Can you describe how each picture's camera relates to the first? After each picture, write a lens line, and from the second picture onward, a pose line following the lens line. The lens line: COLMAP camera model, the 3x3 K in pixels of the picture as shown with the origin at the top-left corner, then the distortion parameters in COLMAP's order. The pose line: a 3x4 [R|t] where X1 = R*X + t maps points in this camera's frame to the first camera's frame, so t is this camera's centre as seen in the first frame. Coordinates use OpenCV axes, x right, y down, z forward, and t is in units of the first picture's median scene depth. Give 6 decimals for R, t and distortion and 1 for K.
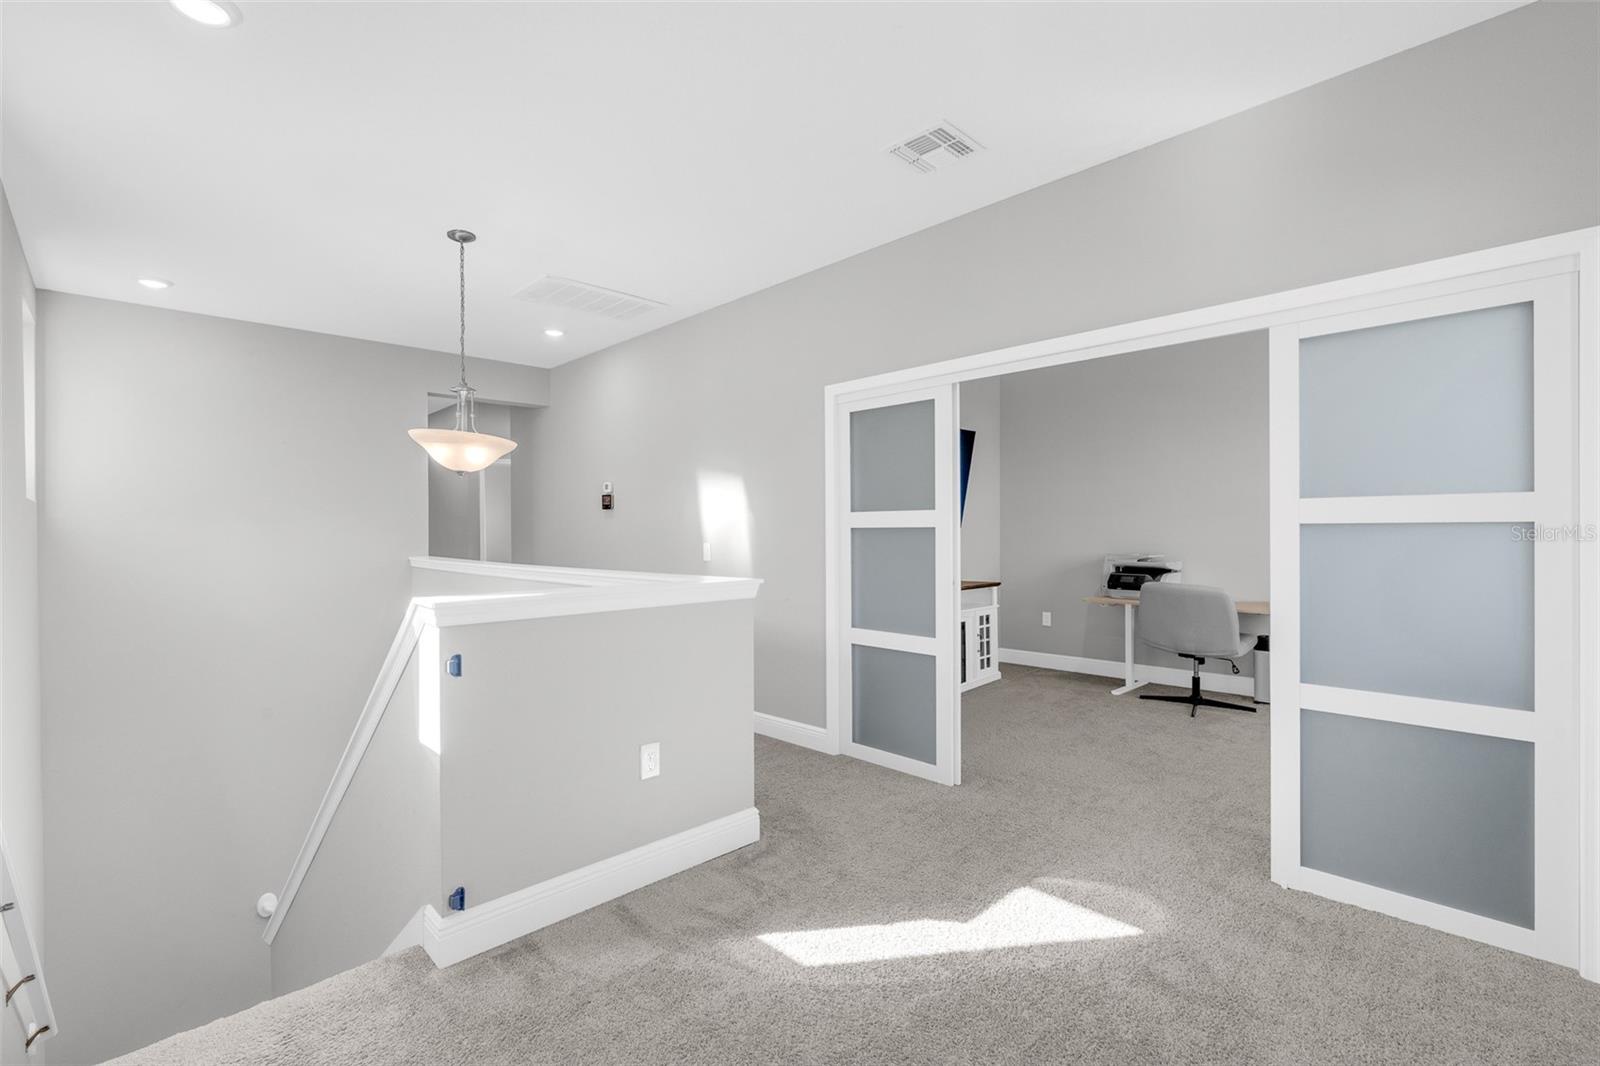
lens RADIAL K [[710.5, 0, 800.9], [0, 710.5, 527.3], [0, 0, 1]] dist [-0.009877, 0.002556]
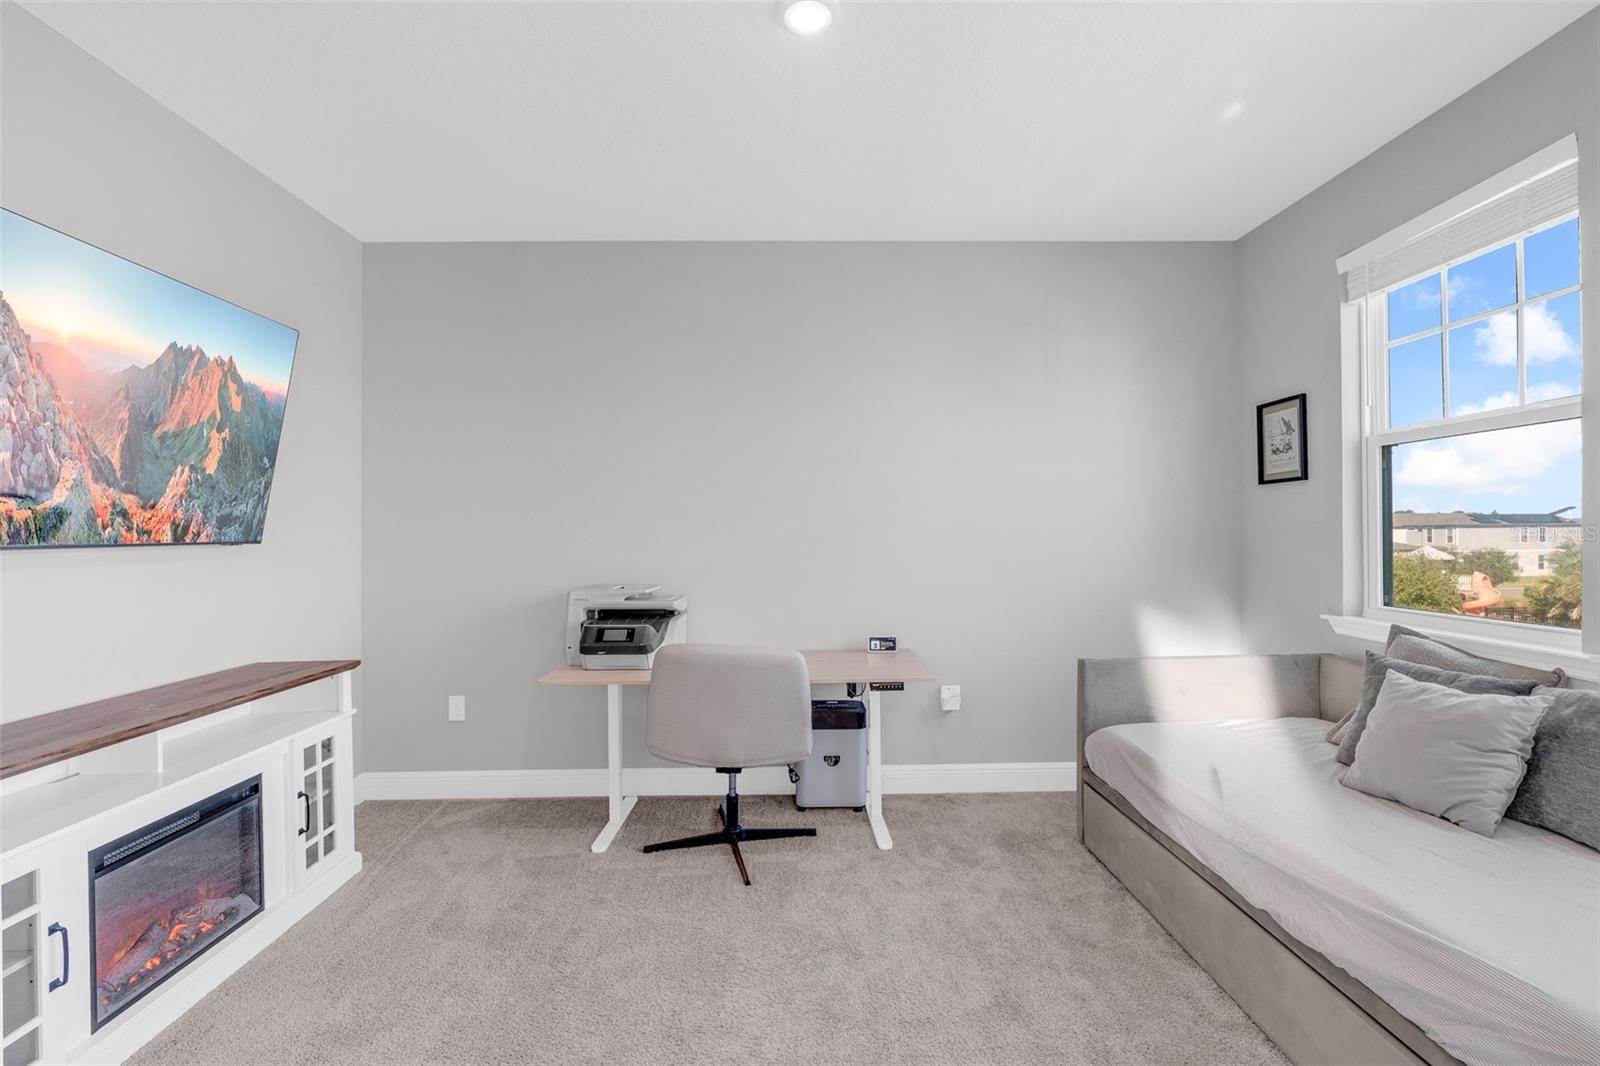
lens RADIAL K [[710.5, 0, 806.4], [0, 710.5, 527.4], [0, 0, 1]] dist [-0.009877, 0.002556]
pose [[0.677522, 0.003906, 0.735492, 0.140069], [0.003335, 0.999959, -0.008383, -0.006185], [-0.735495, 0.008133, 0.677482, 0.476017]]
